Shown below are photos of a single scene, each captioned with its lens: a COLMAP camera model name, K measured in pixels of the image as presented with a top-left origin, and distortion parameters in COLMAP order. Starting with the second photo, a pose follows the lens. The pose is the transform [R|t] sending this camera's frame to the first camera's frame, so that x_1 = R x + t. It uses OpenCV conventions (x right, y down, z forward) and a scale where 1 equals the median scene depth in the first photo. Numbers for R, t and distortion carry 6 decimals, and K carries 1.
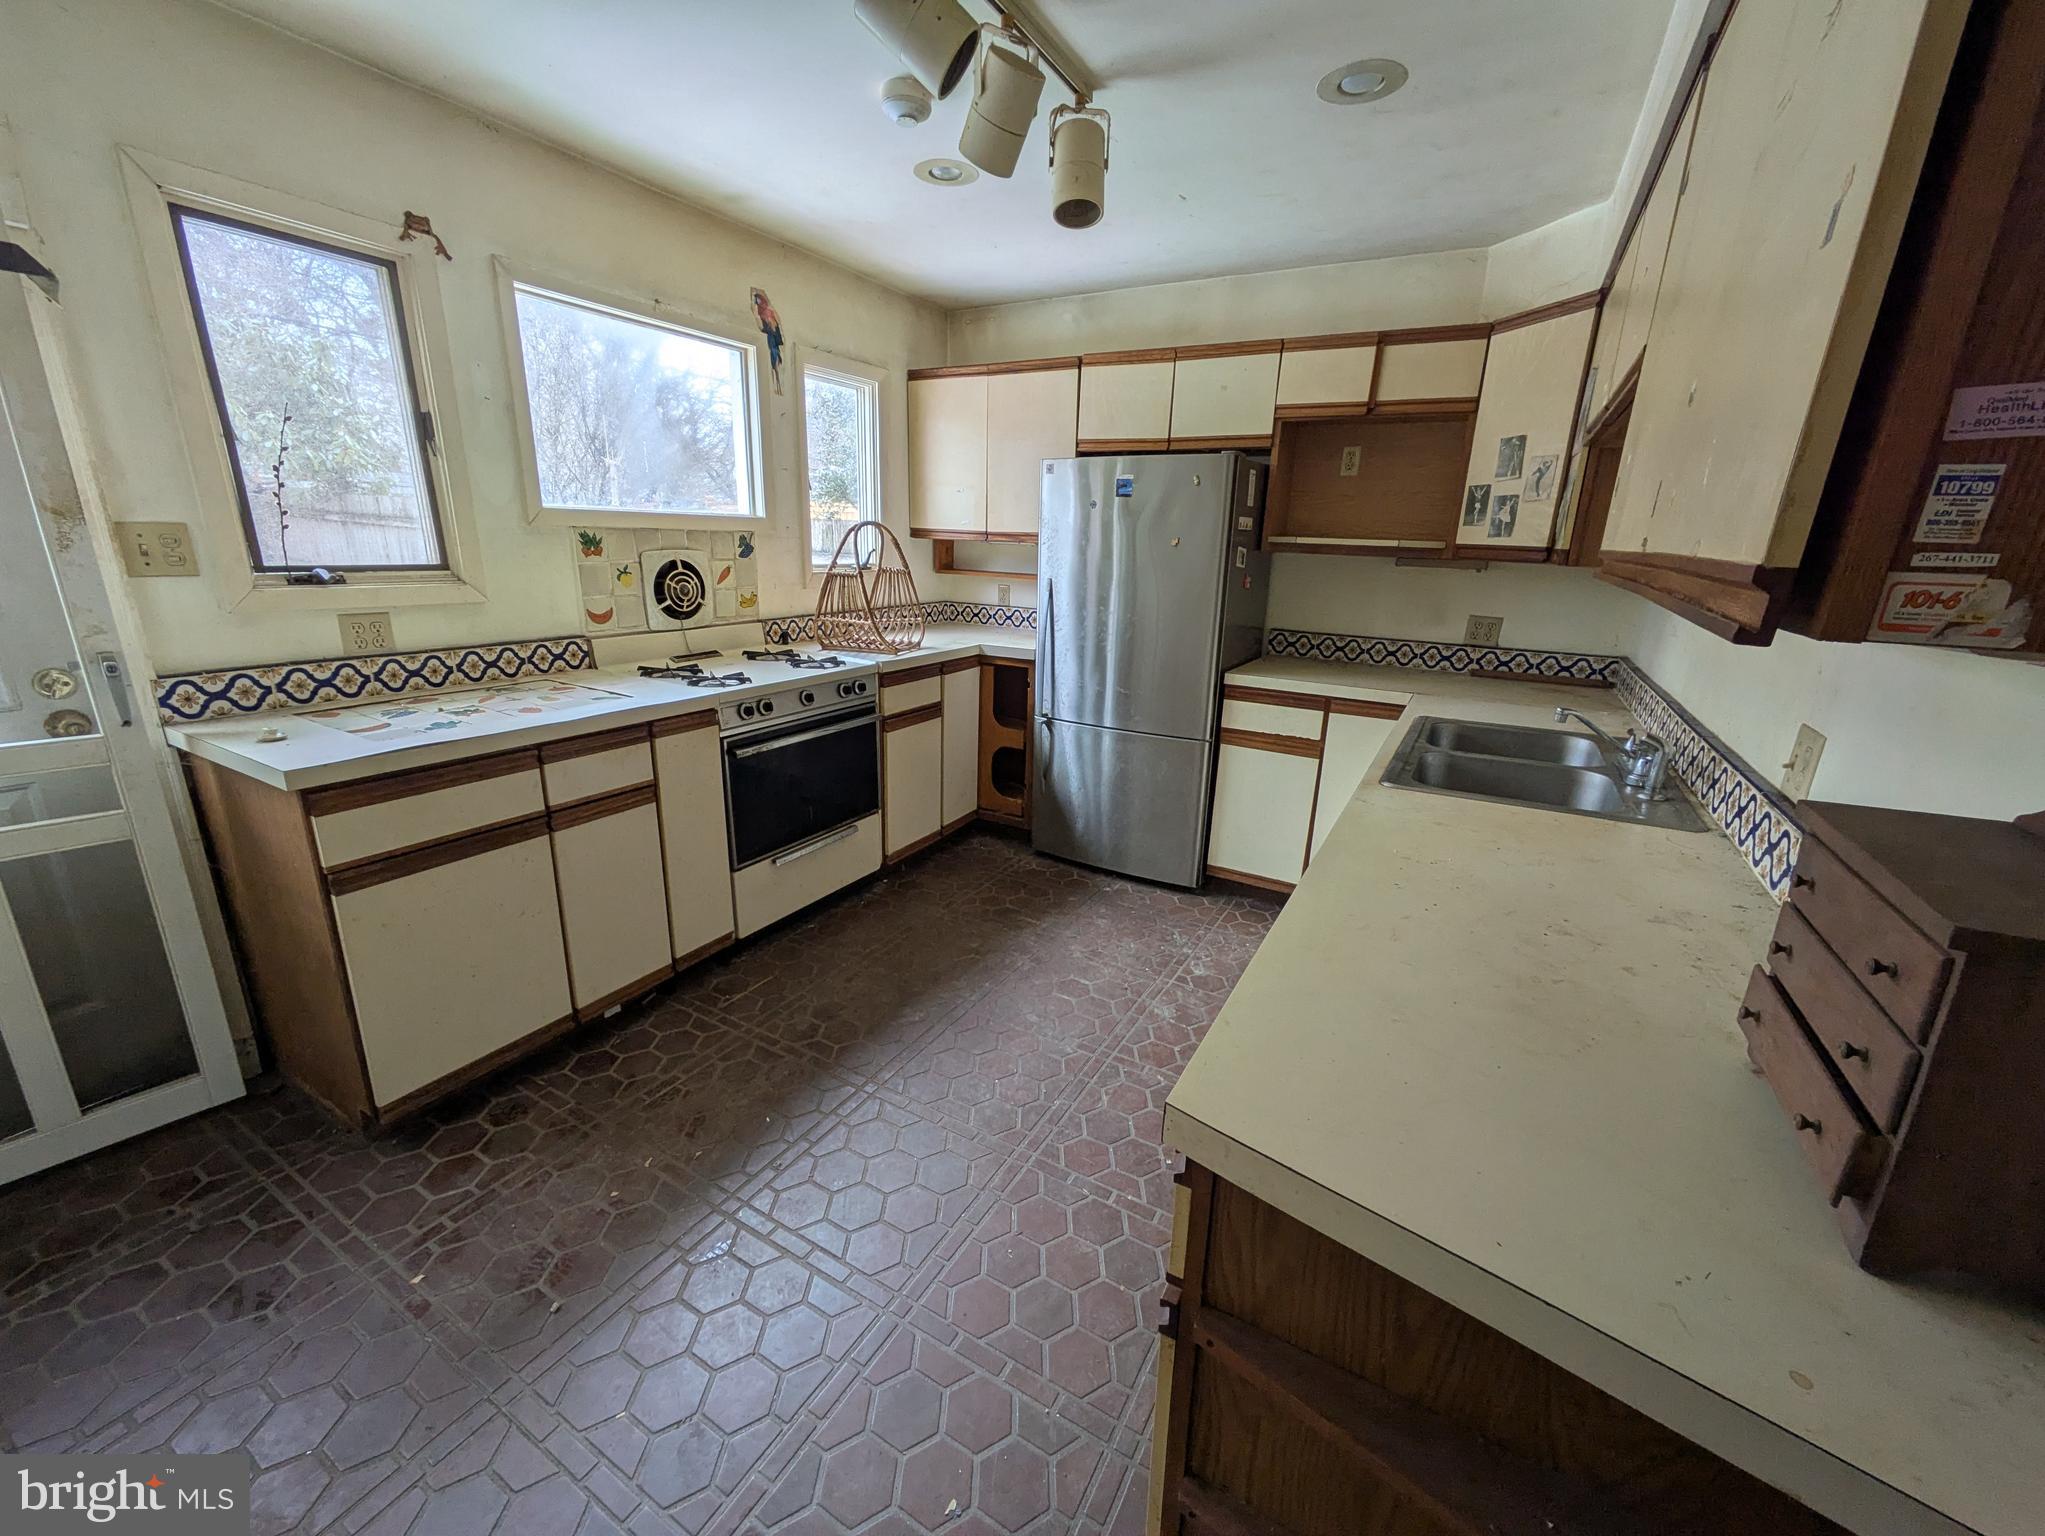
lens RADIAL K [[813.2, 0, 1021.8], [0, 813.2, 765.0], [0, 0, 1]] dist [0.000754, 0.000048]
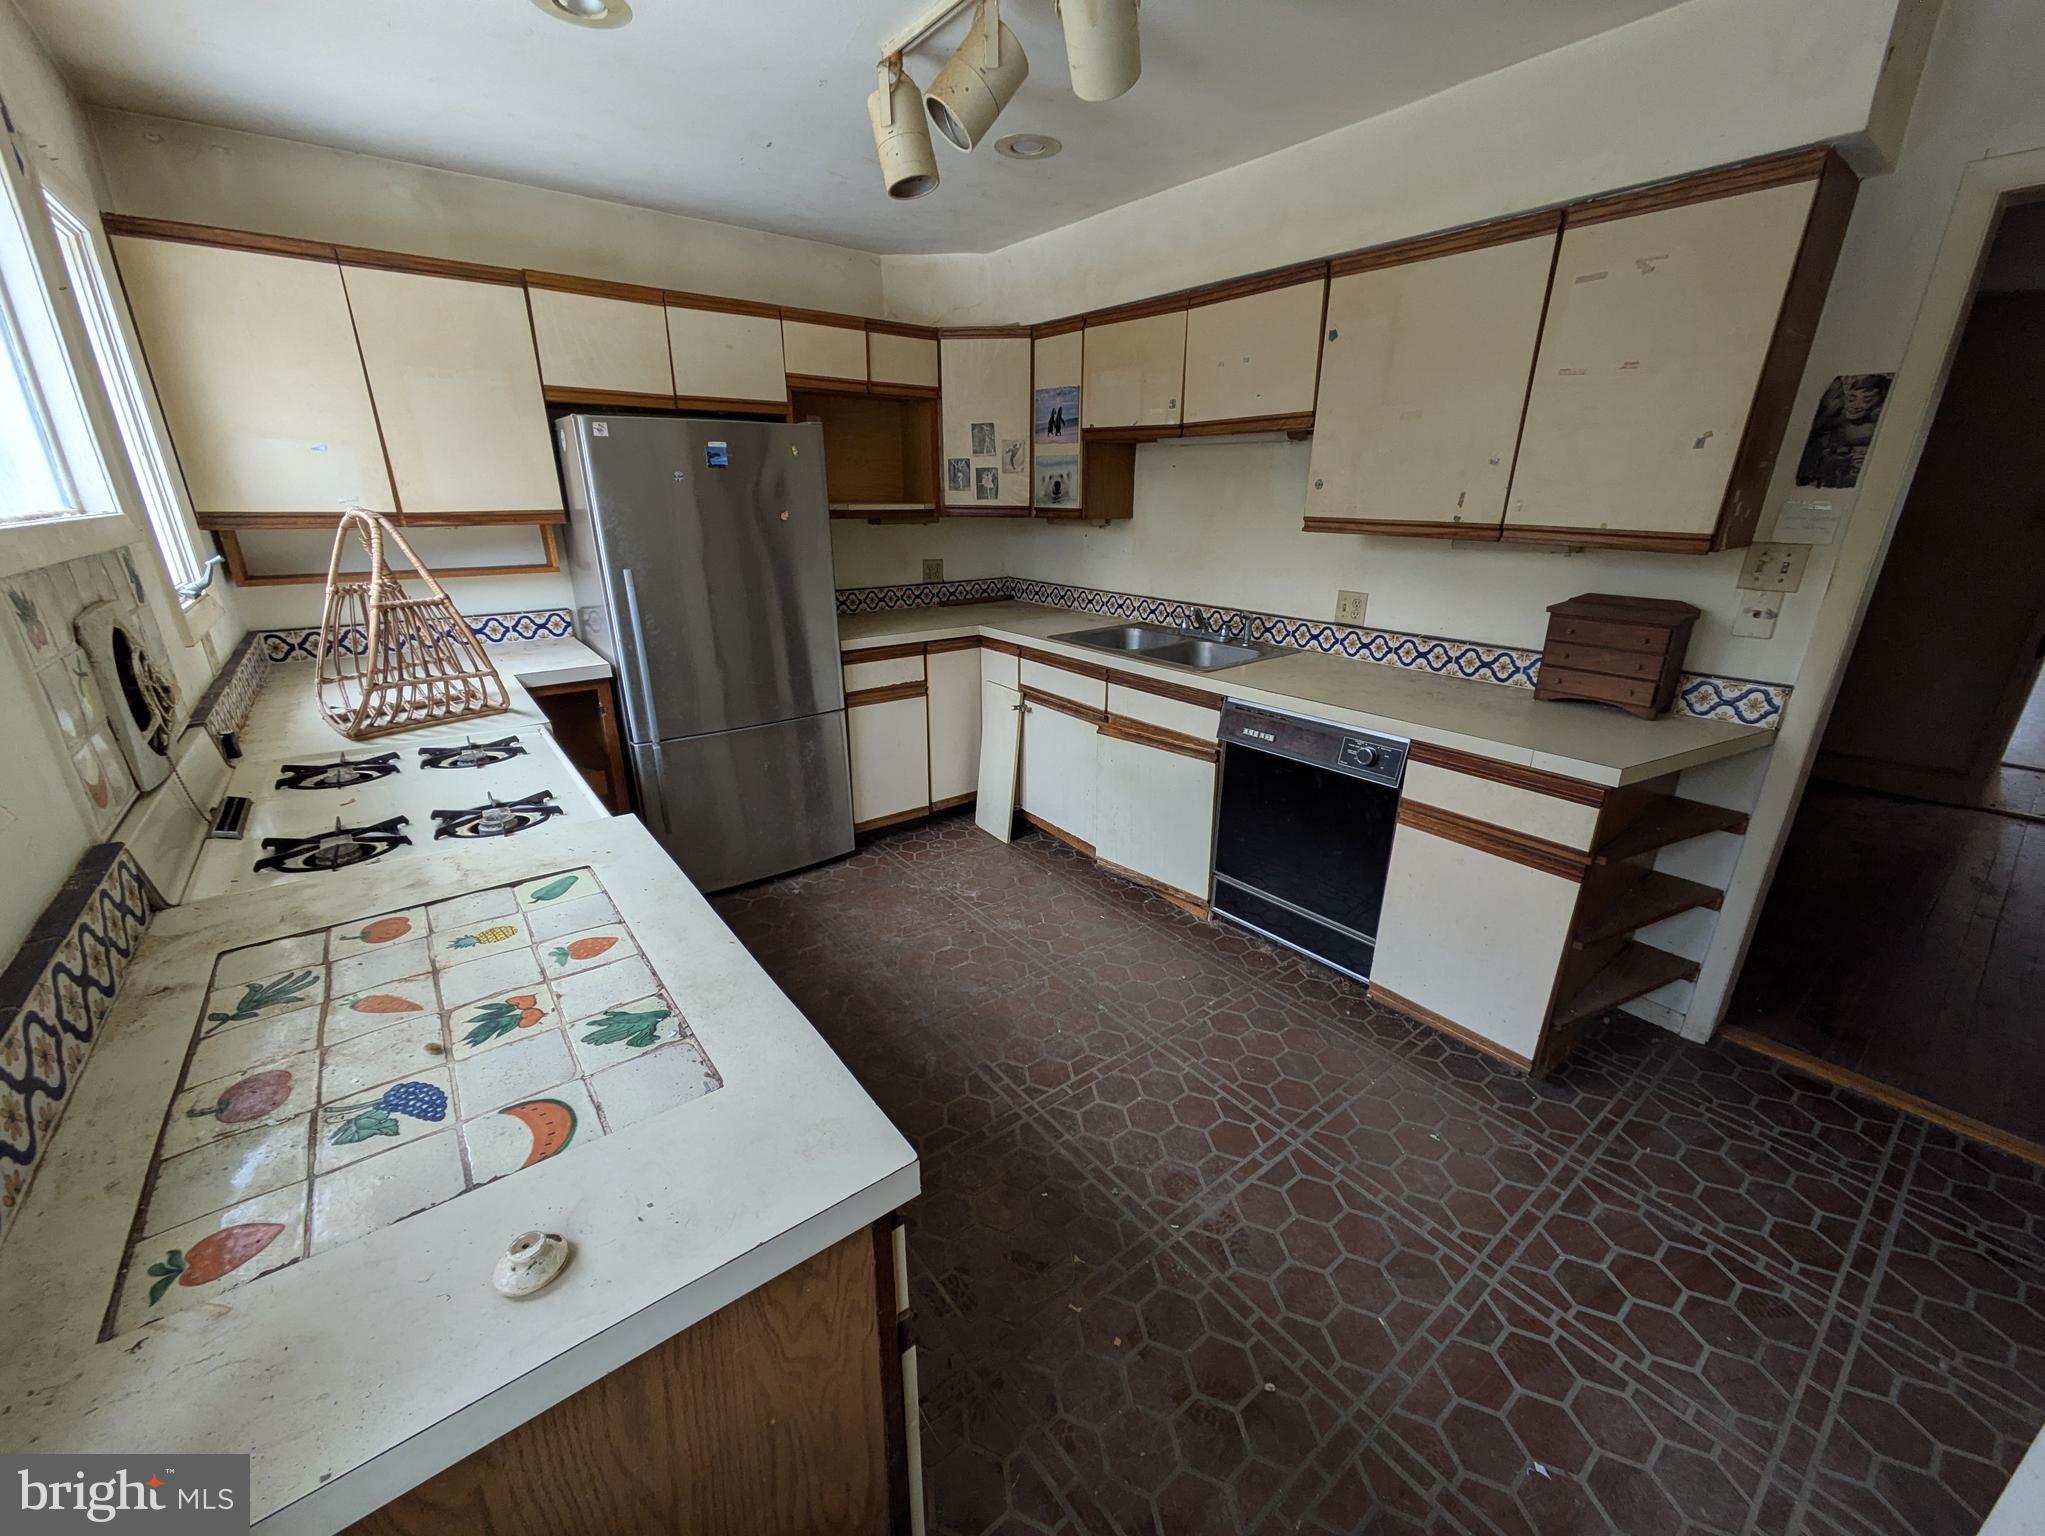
lens RADIAL K [[813.2, 0, 1020.6], [0, 813.2, 770.1], [0, 0, 1]] dist [0.000754, 0.000048]
pose [[0.379942, -0.329241, 0.864433, -0.608836], [0.264107, 0.934223, 0.239740, -0.146654], [-0.886505, 0.137215, 0.441905, 0.361706]]
